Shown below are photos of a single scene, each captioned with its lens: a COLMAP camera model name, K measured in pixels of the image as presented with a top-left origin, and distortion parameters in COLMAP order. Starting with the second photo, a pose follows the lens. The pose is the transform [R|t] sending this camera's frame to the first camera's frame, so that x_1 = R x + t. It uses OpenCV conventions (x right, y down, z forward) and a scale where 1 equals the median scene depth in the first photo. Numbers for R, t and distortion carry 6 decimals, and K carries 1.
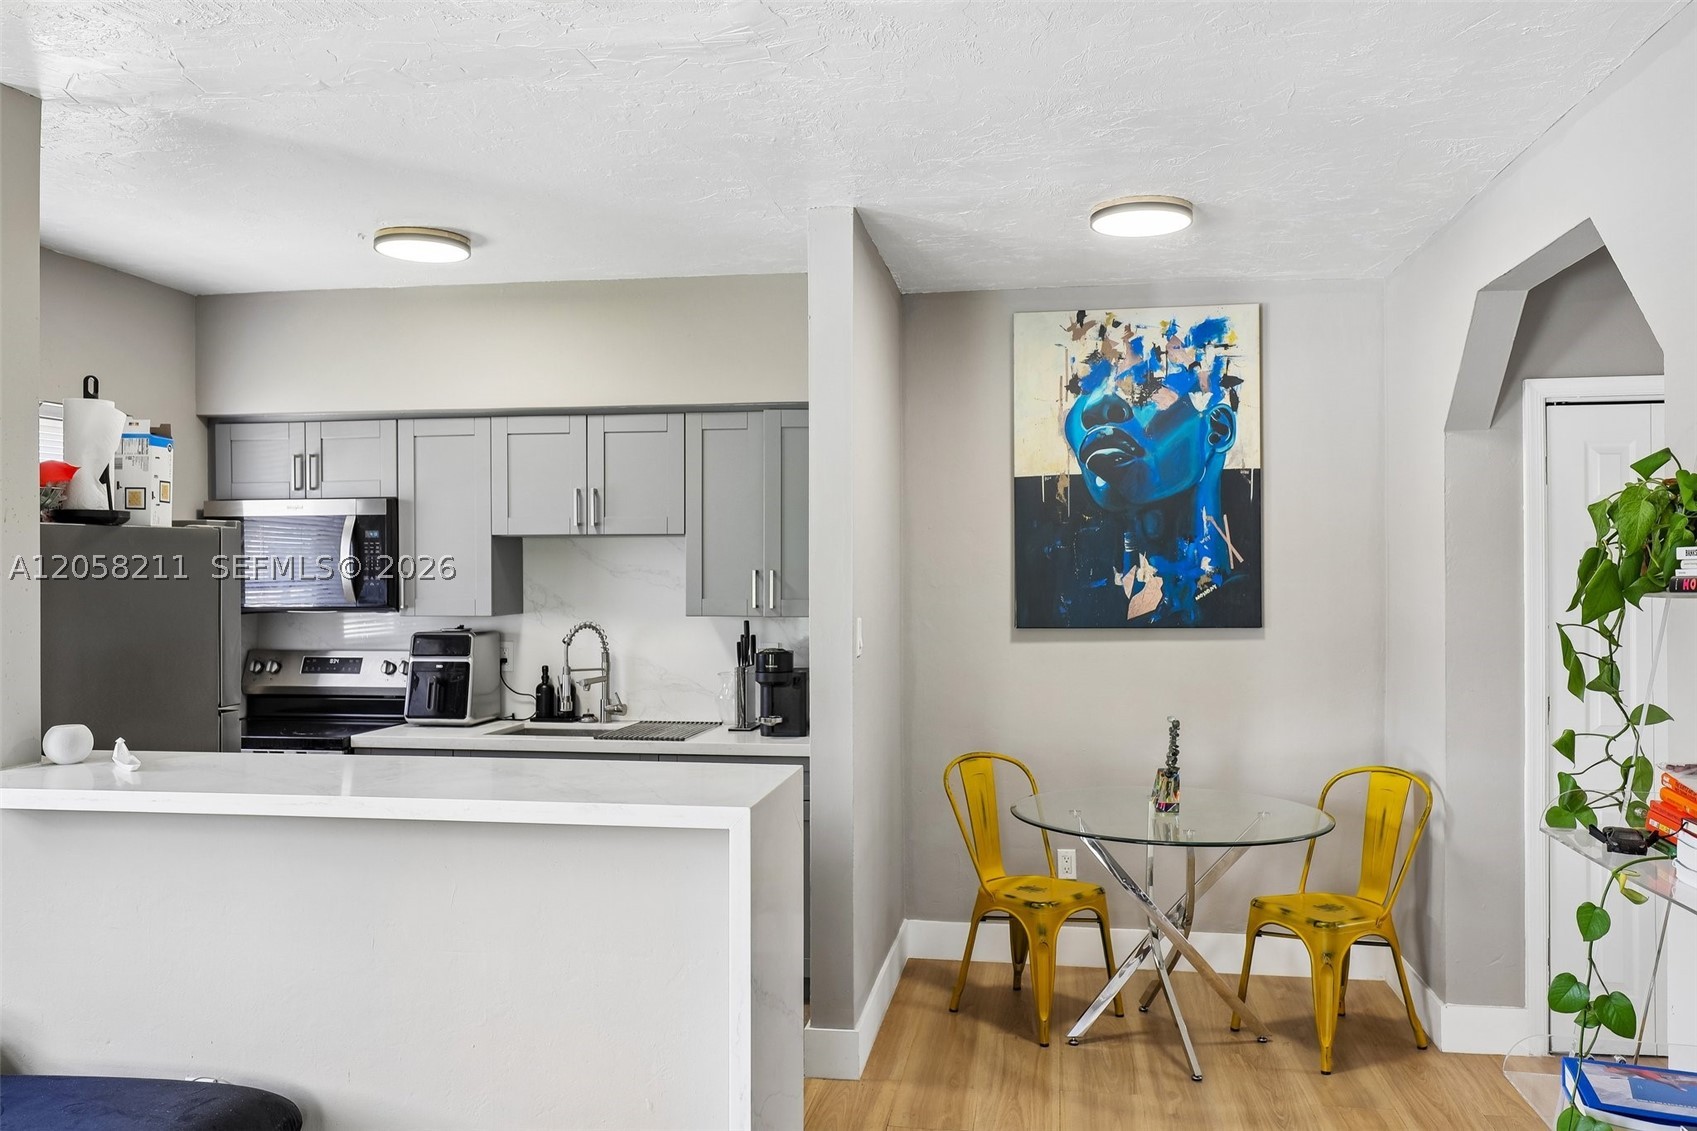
lens RADIAL K [[1308.3, 0, 847.7], [0, 1308.3, 566.4], [0, 0, 1]] dist [-0.004623, -0.003244]
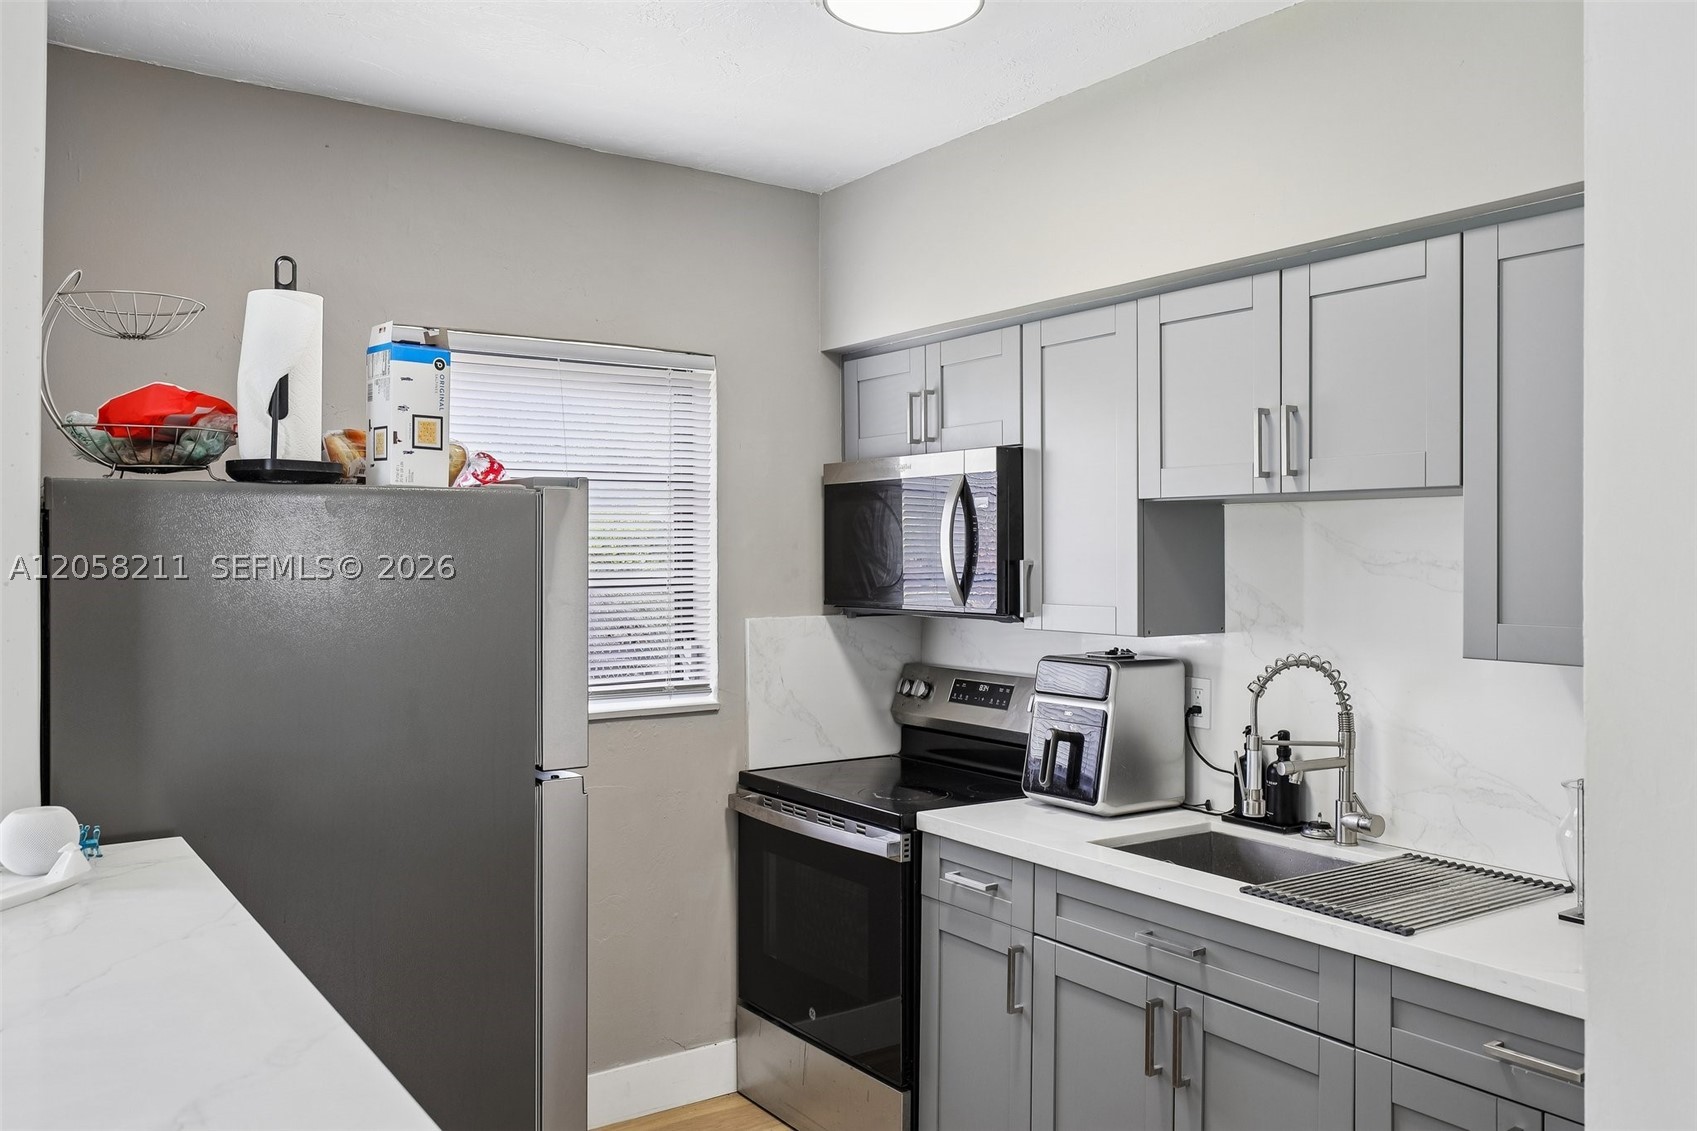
lens RADIAL K [[1312.4, 0, 847.5], [0, 1312.4, 542.3], [0, 0, 1]] dist [0.000565, -0.000840]
pose [[0.700057, -0.002204, -0.714083, 0.059807], [-0.004527, 0.999961, -0.007523, 0.000607], [0.714072, 0.008499, 0.700020, 0.505624]]
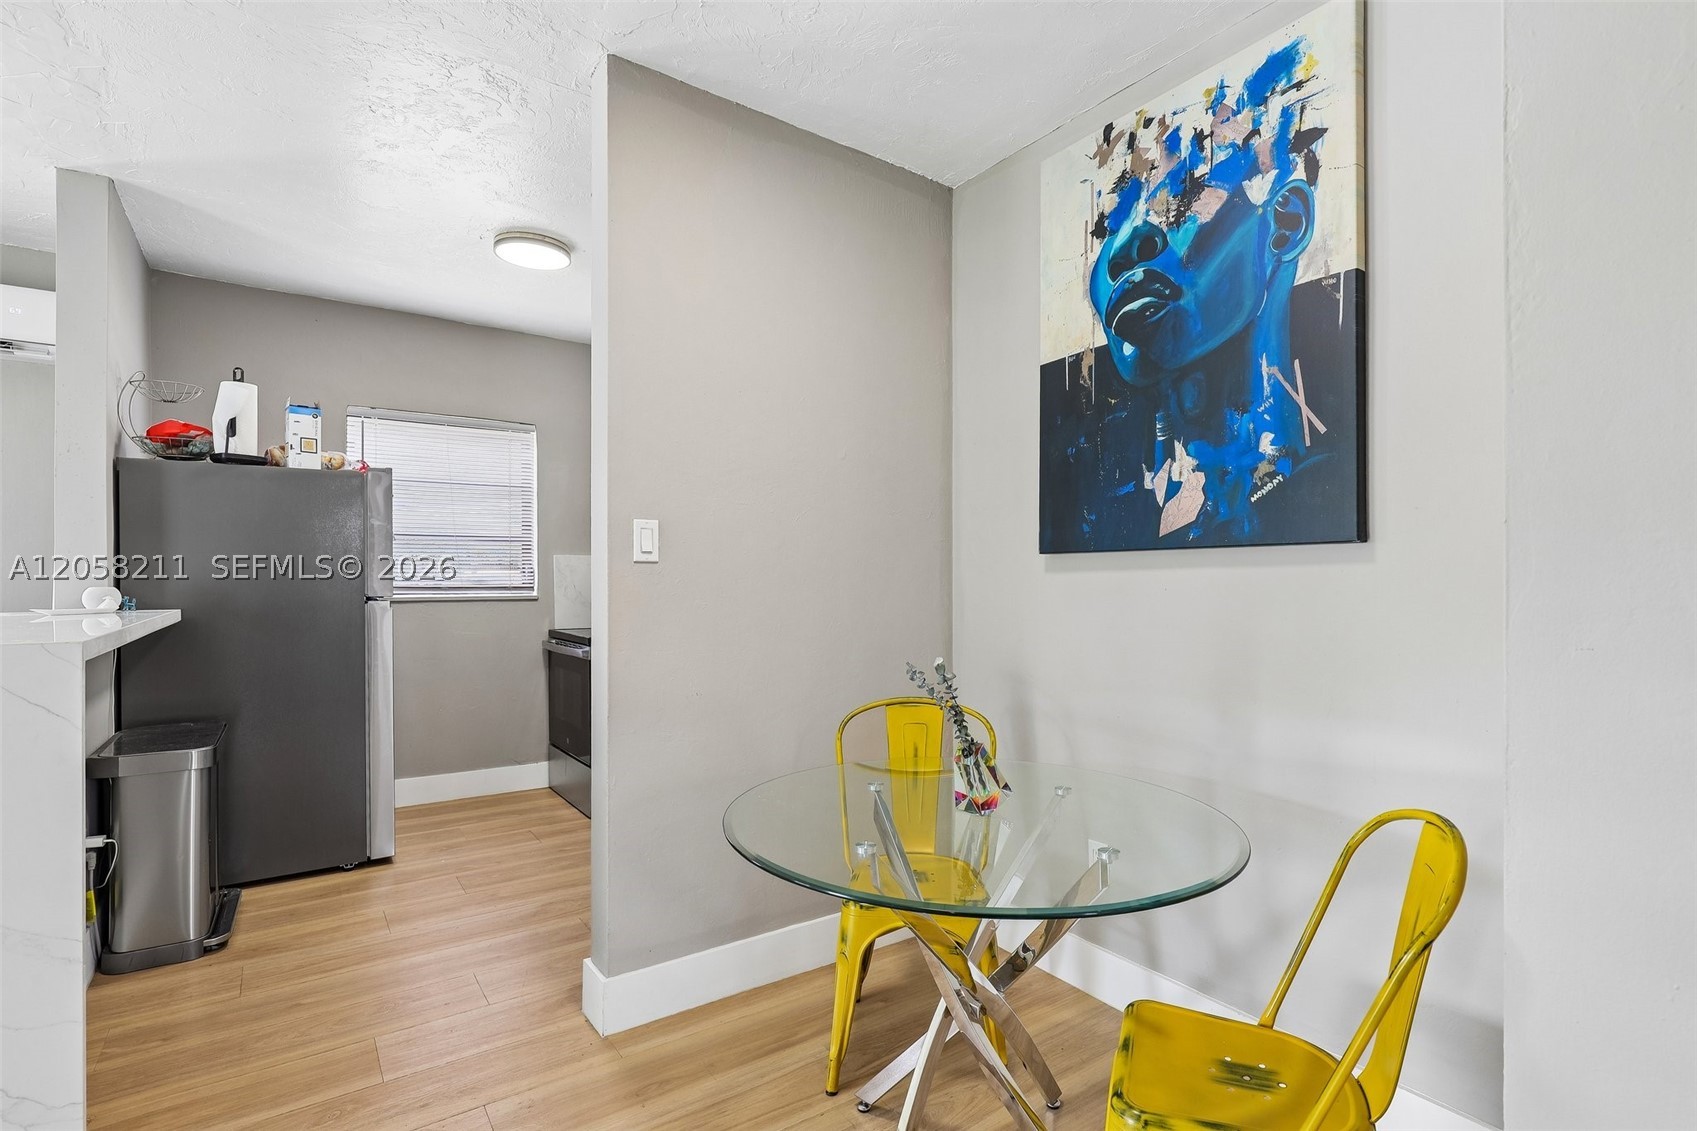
lens RADIAL K [[811.7, 0, 851.3], [0, 811.7, 573.7], [0, 0, 1]] dist [-0.001338, -0.000217]
pose [[0.703703, 0.003821, -0.710484, 0.405890], [-0.006454, 0.999979, -0.001014, 0.061672], [0.710465, 0.005299, 0.703713, 0.575078]]
